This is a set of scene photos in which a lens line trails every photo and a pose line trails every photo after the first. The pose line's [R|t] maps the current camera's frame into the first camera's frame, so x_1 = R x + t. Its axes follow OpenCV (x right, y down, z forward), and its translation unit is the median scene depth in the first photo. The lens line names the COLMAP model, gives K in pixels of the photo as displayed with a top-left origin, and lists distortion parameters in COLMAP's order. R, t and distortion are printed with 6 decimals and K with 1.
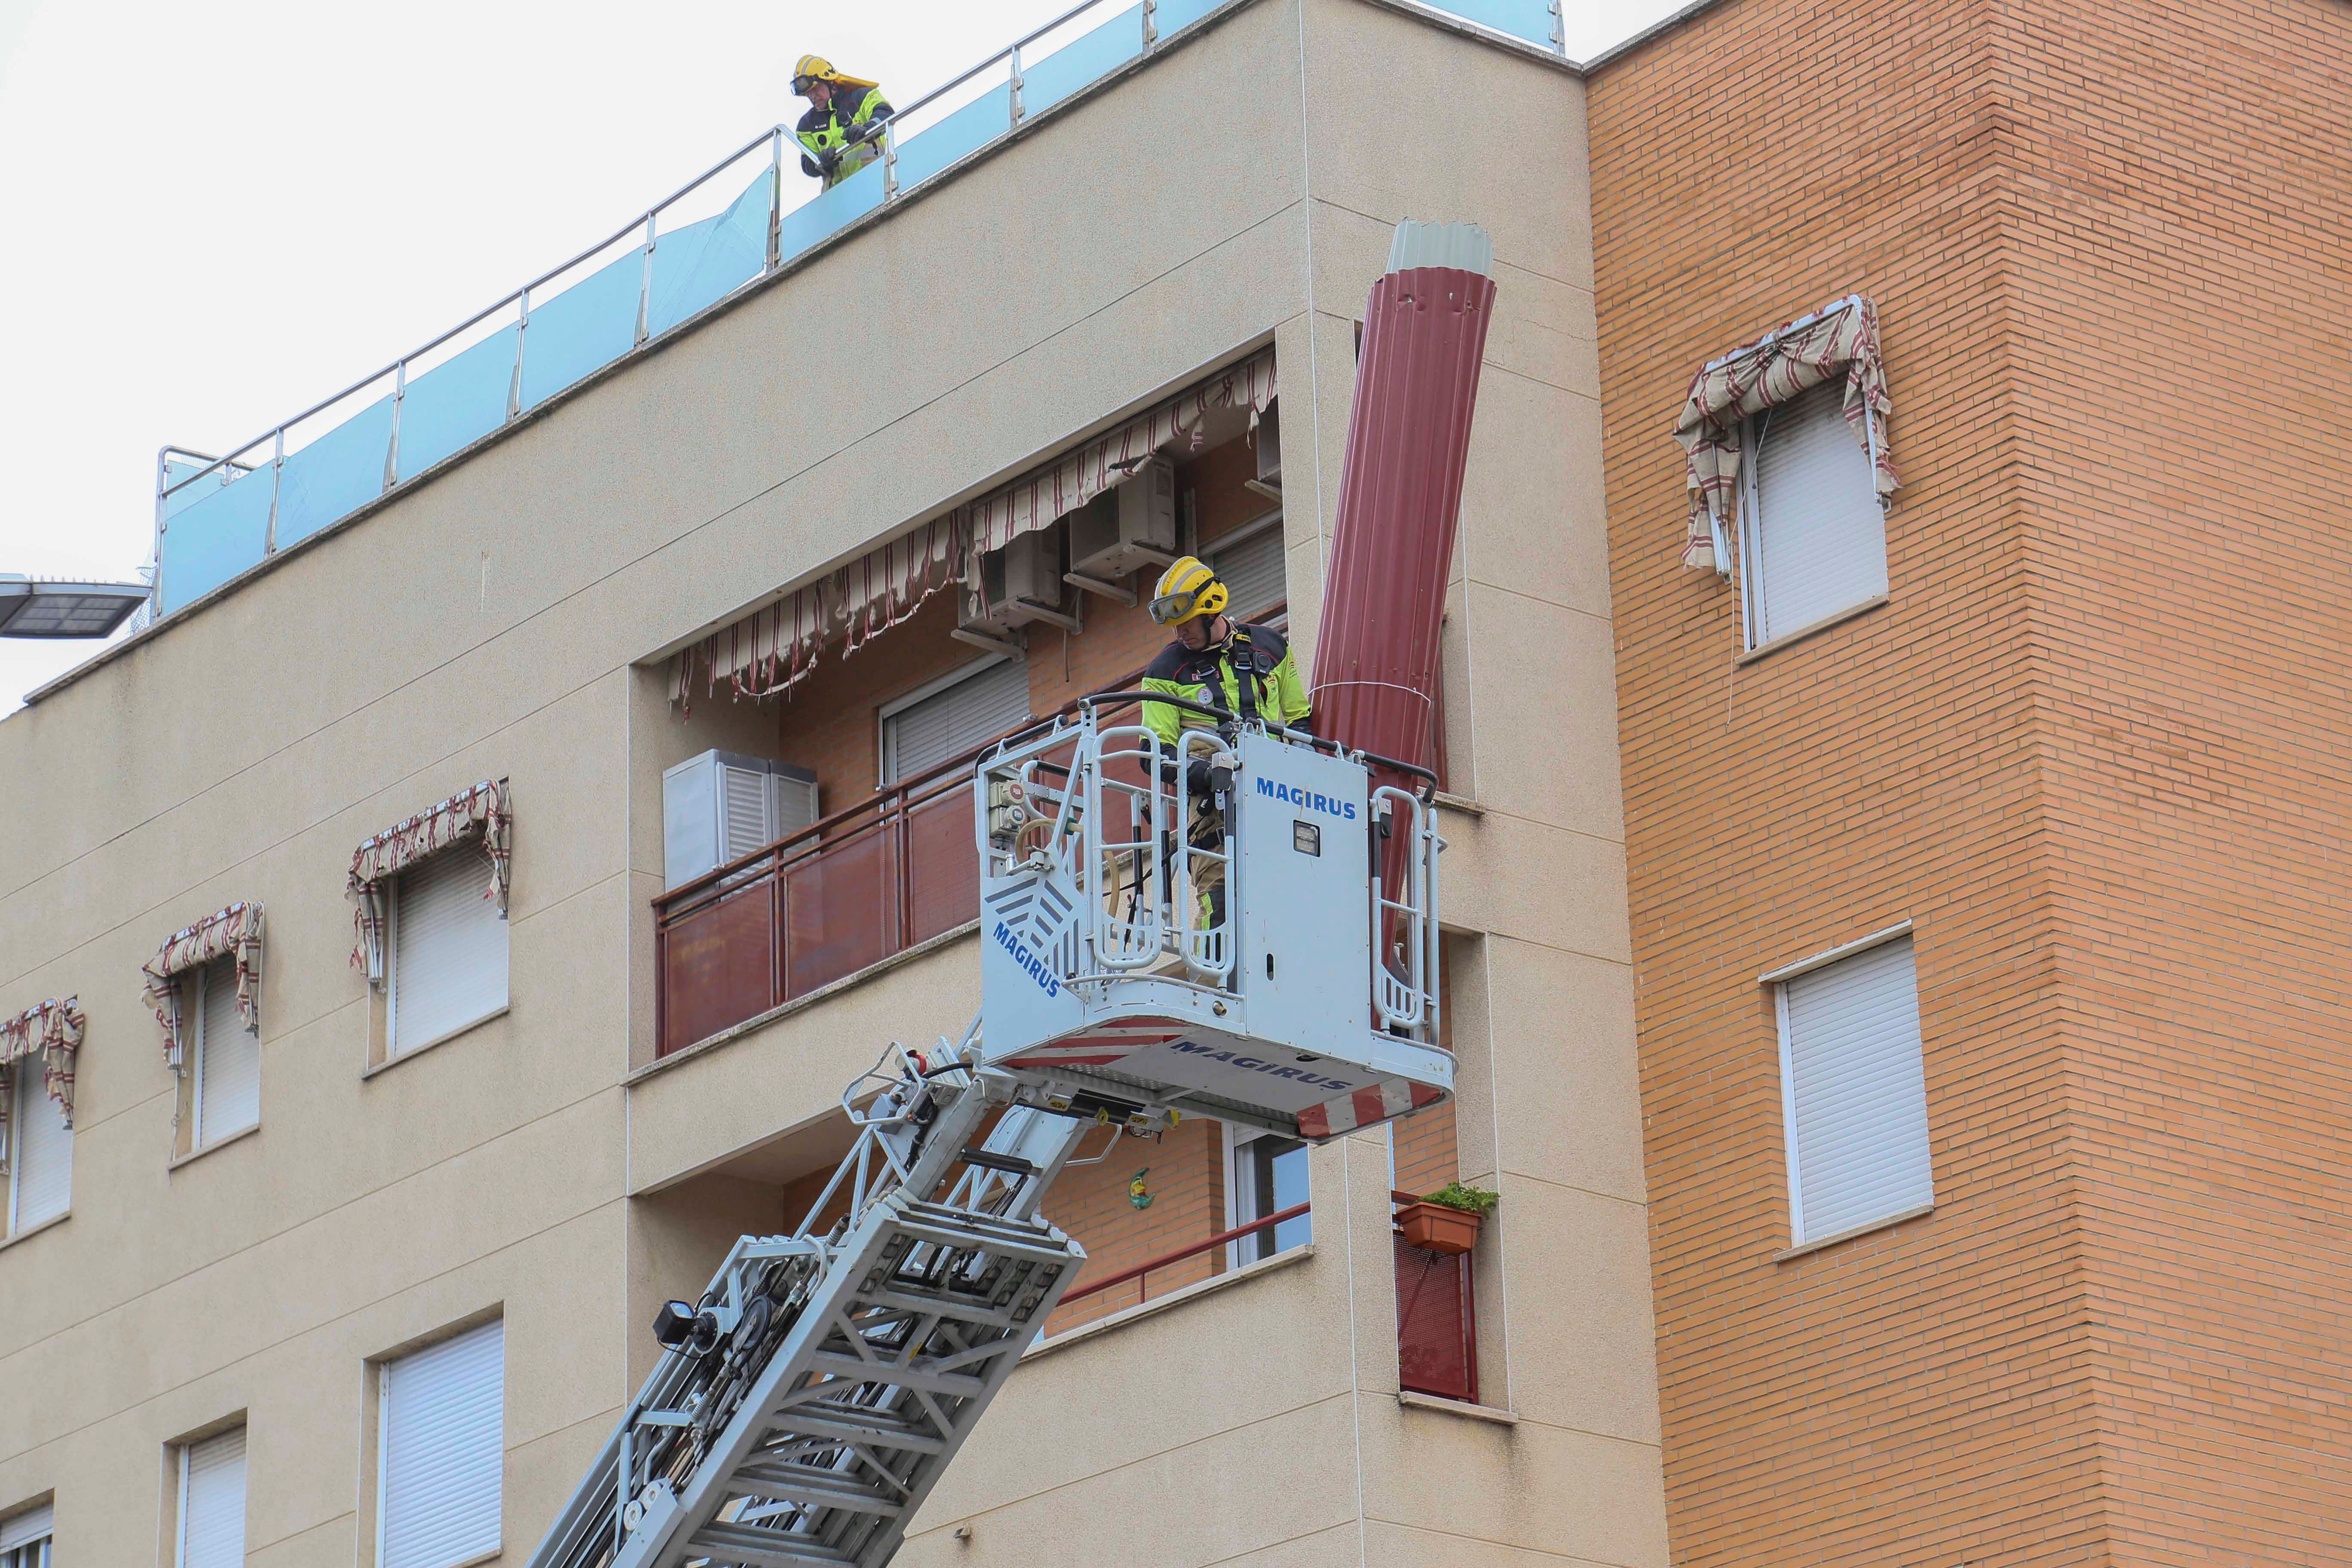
lens RADIAL K [[6683.2, 0, 1163.7], [0, 6683.2, 786.0], [0, 0, 1]] dist [0.652649, 0.000000]
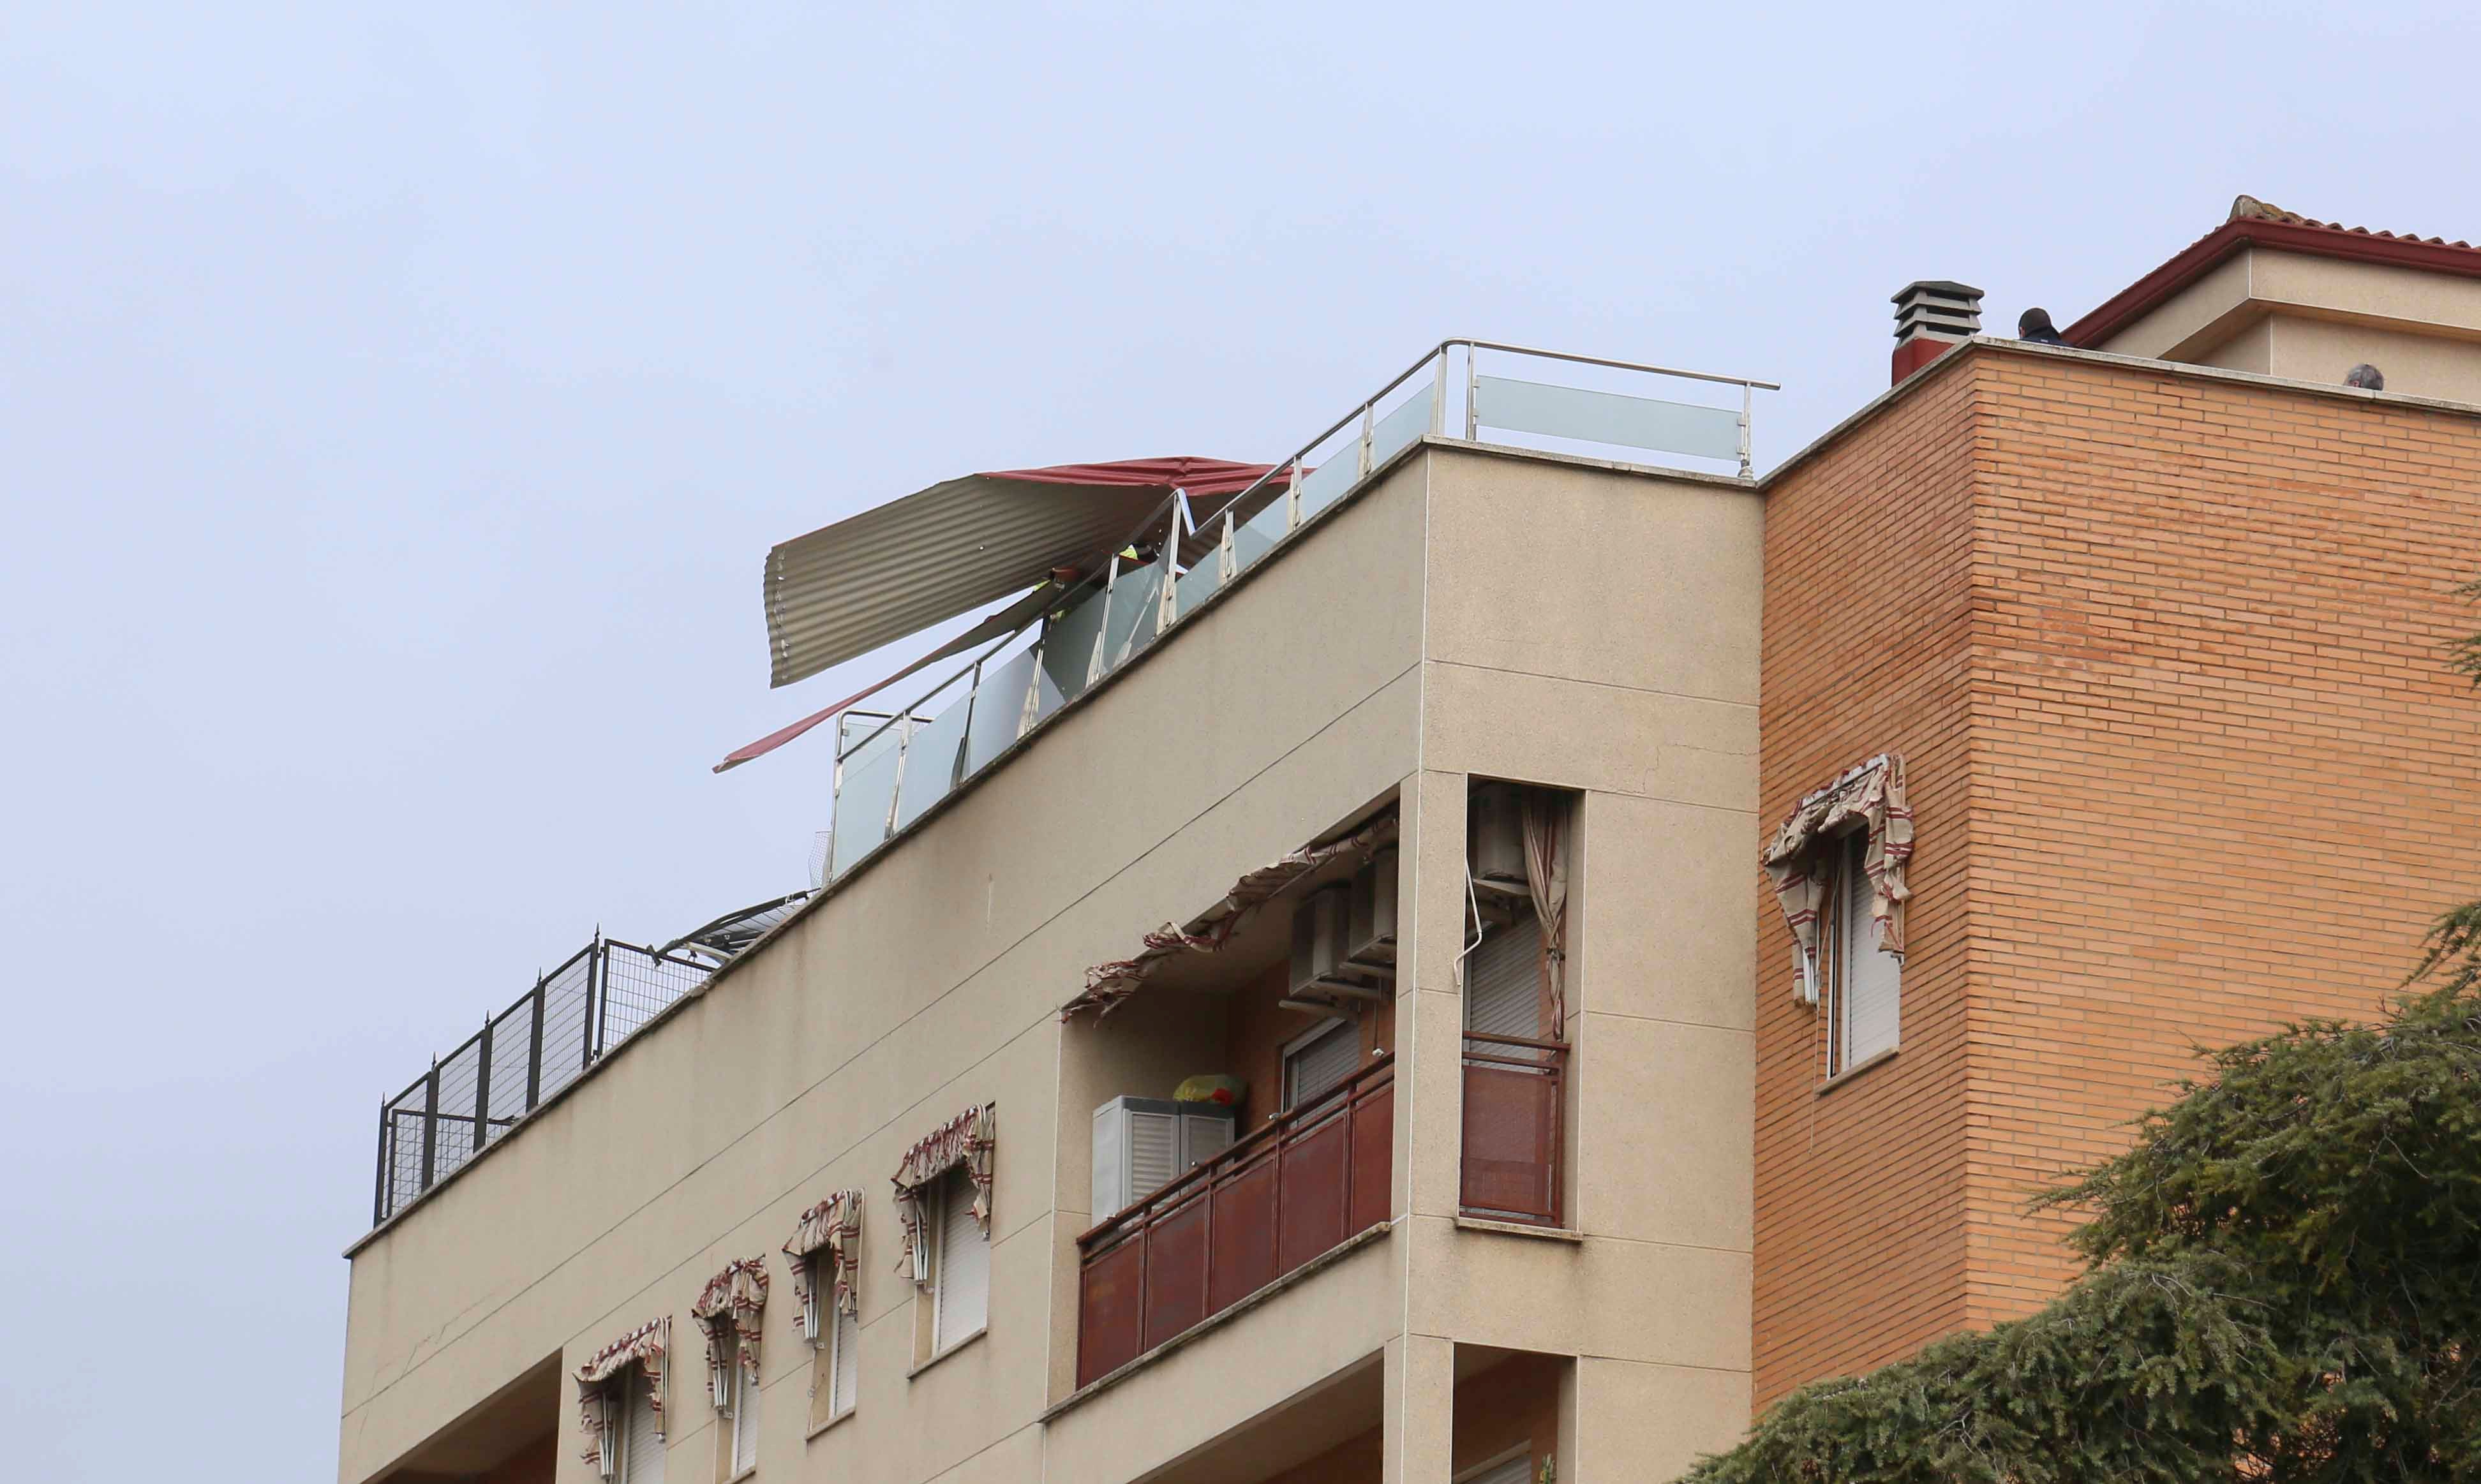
lens RADIAL K [[10446.8, 0, 1232.2], [0, 10446.8, 733.1], [0, 0, 1]] dist [1.312356, 0.000000]
pose [[0.933848, -0.026248, -0.356707, 0.587225], [0.059366, 0.994845, 0.082216, -0.214666], [0.352710, -0.097953, 0.930592, -0.566794]]
